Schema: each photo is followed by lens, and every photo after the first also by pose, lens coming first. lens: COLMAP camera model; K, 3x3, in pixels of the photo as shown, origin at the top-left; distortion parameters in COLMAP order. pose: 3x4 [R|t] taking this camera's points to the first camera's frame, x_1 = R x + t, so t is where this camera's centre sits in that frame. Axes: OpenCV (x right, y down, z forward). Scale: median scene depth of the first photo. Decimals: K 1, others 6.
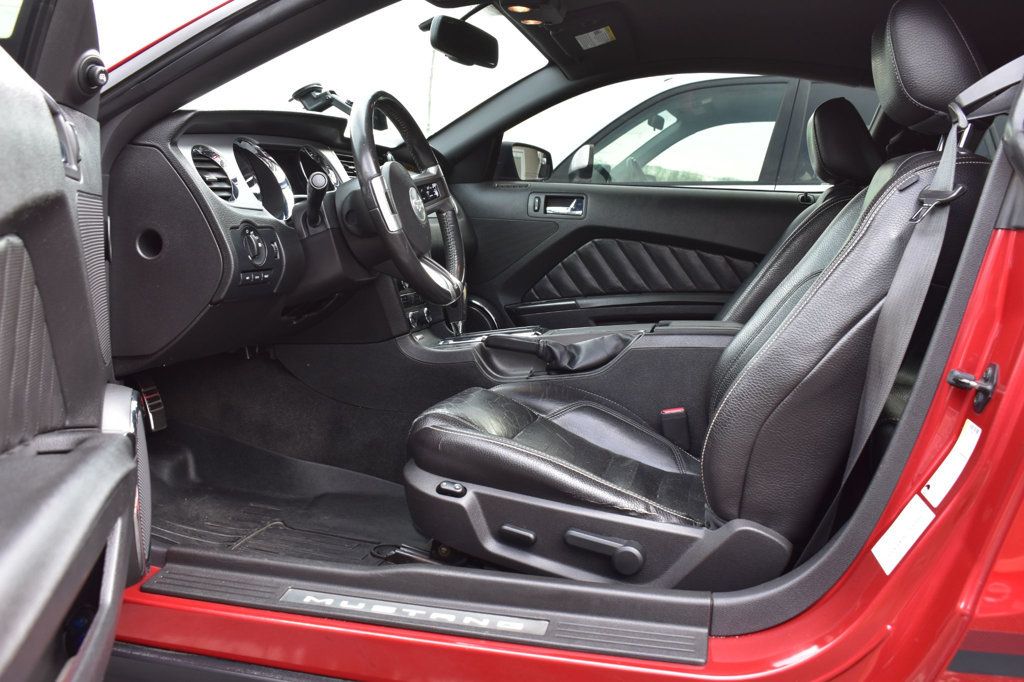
lens RADIAL K [[963.6, 0, 510.0], [0, 963.6, 342.6], [0, 0, 1]] dist [-0.082646, 0.000000]
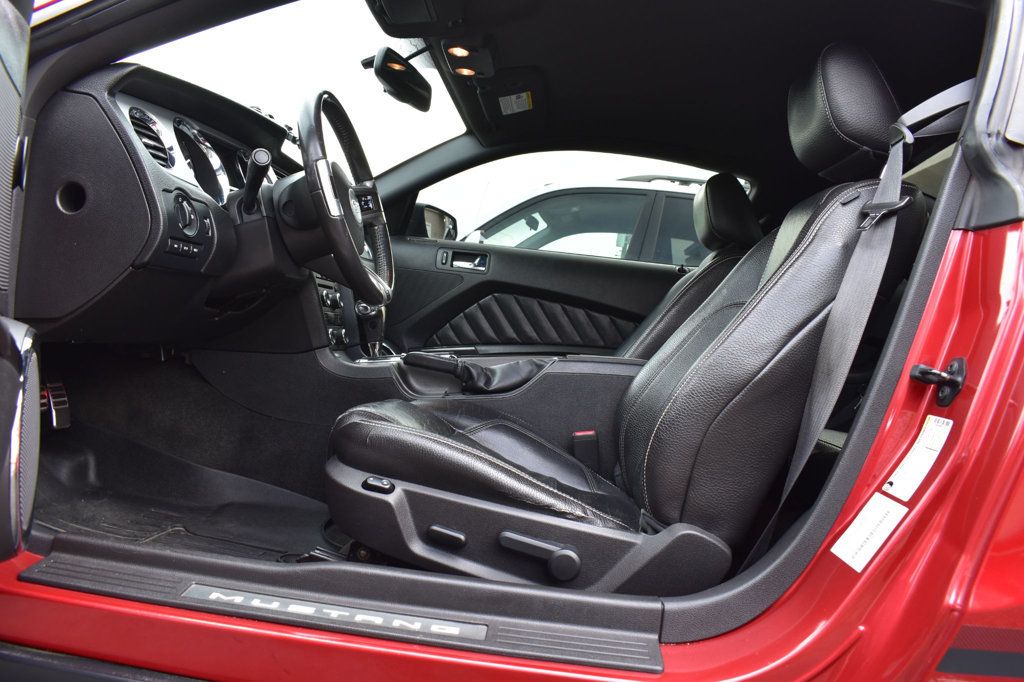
lens RADIAL K [[796.3, 0, 514.5], [0, 796.3, 340.0], [0, 0, 1]] dist [-0.102316, 0.020622]
pose [[0.984976, 0.069538, 0.158073, -0.063648], [-0.052692, 0.992713, -0.108373, 0.090716], [-0.164457, 0.098415, 0.981462, 0.211048]]
